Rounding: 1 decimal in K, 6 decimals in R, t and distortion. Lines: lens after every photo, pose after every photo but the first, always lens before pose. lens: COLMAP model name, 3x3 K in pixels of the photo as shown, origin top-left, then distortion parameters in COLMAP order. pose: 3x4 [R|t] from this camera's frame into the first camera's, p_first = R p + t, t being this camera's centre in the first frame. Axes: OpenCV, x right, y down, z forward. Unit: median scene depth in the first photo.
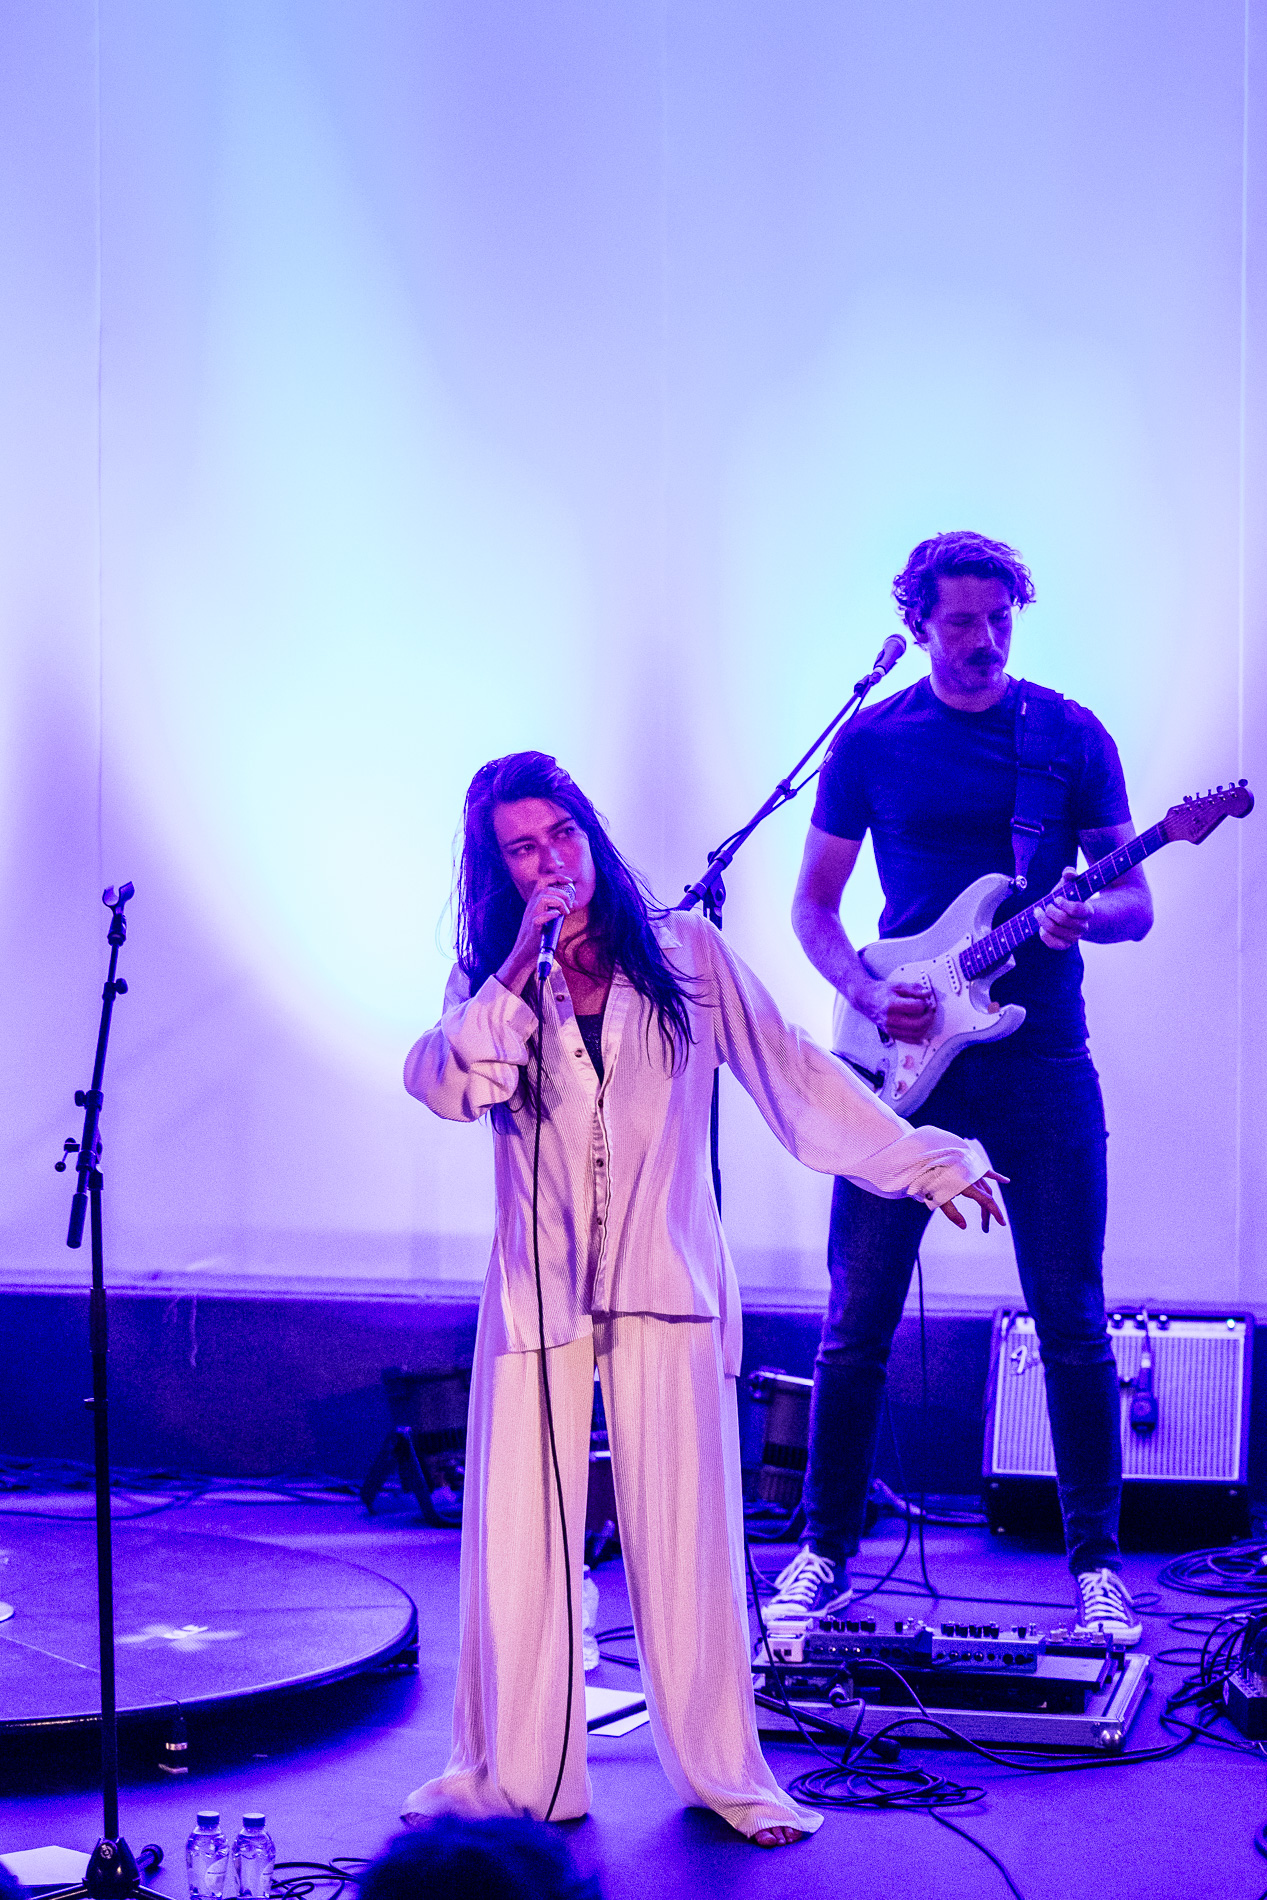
lens RADIAL K [[5841.9, 0, 626.8], [0, 5841.9, 933.0], [0, 0, 1]] dist [0.210495, 0.000000]
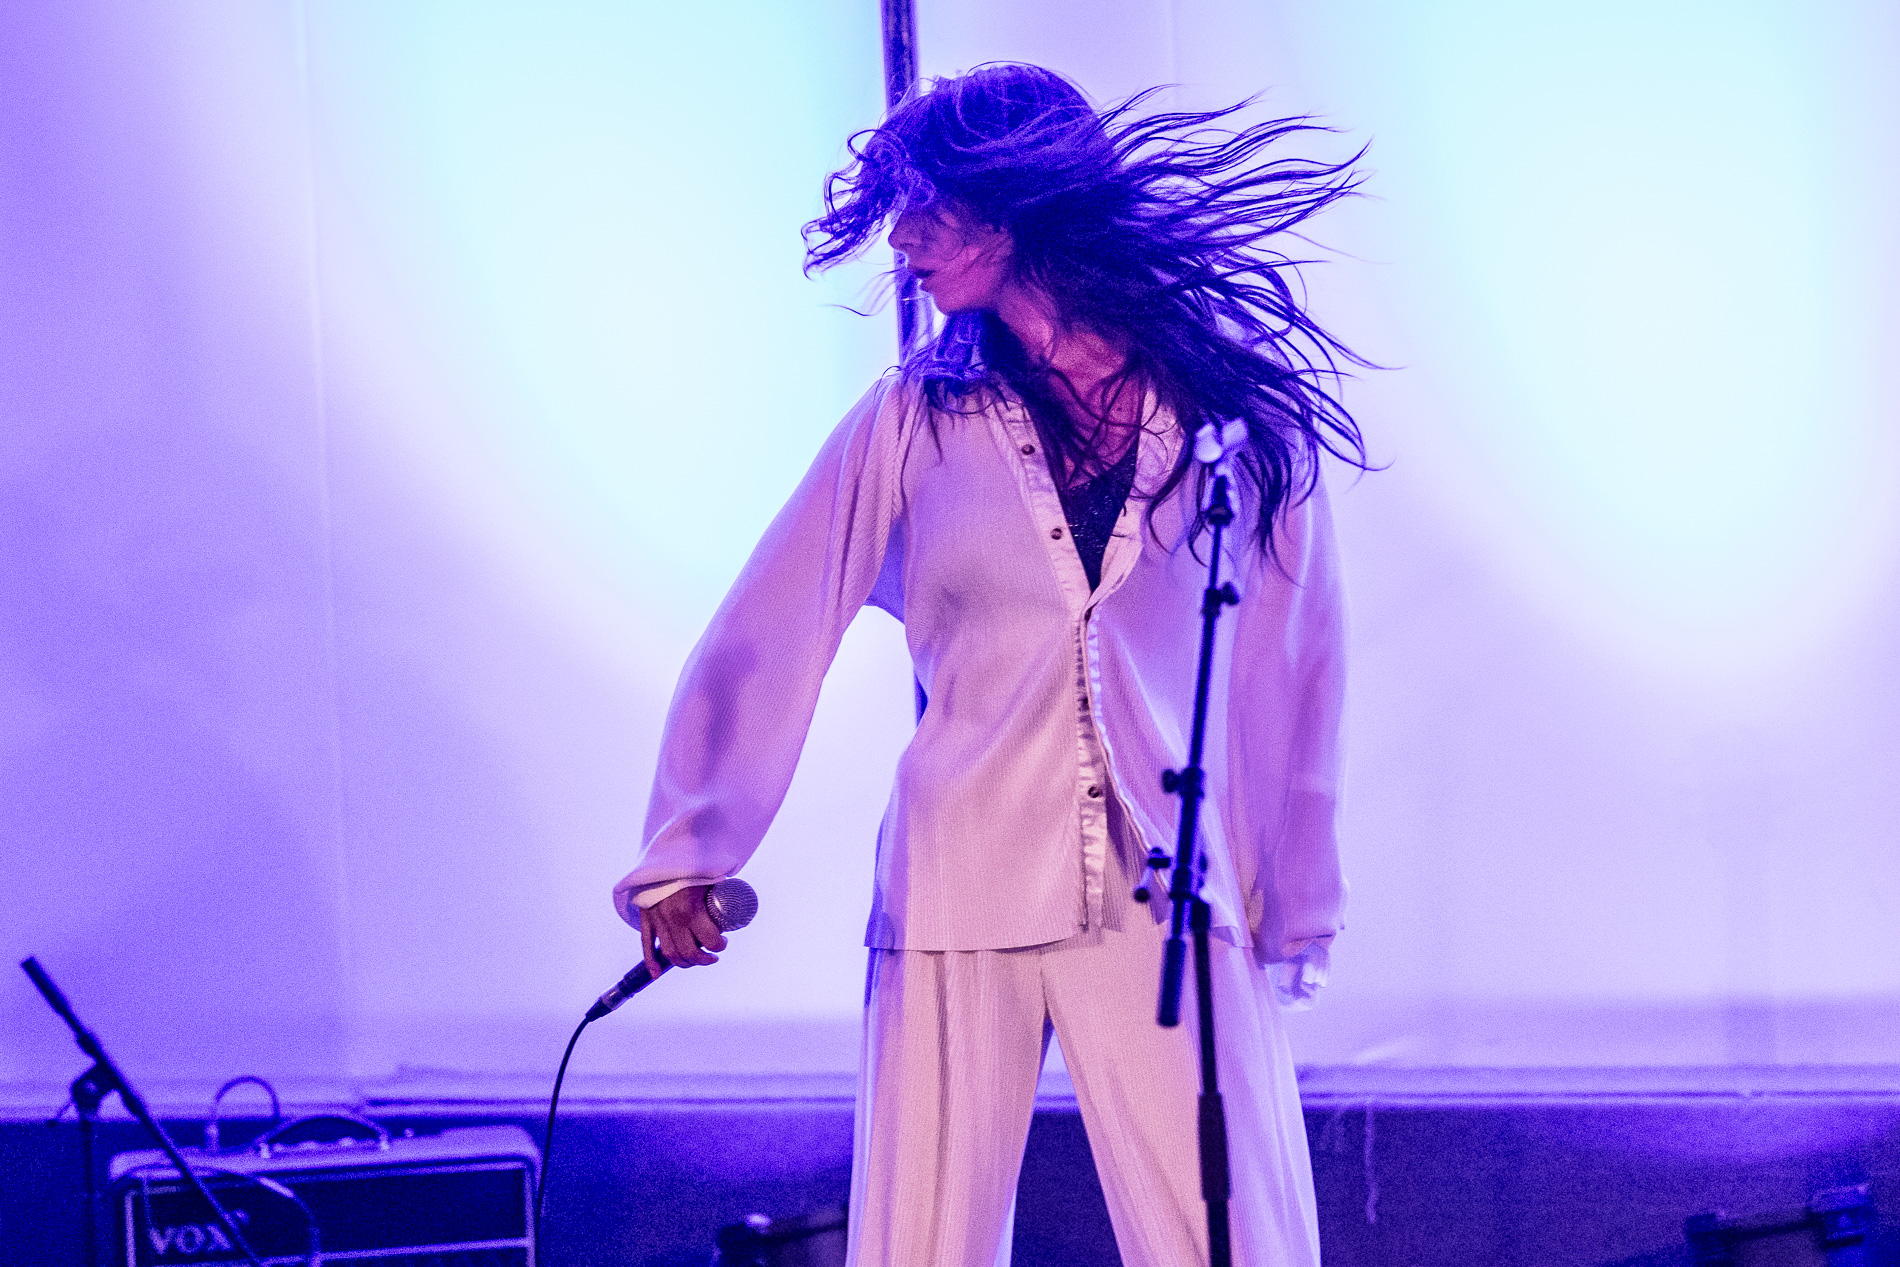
lens RADIAL K [[6573.7, 0, 1039.6], [0, 6573.7, 625.9], [0, 0, 1]] dist [0.446081, 0.000000]
pose [[0.993852, -0.038965, -0.103634, -0.035811], [0.038767, 0.999241, -0.003921, 0.014618], [0.103708, -0.000120, 0.994608, 0.329344]]
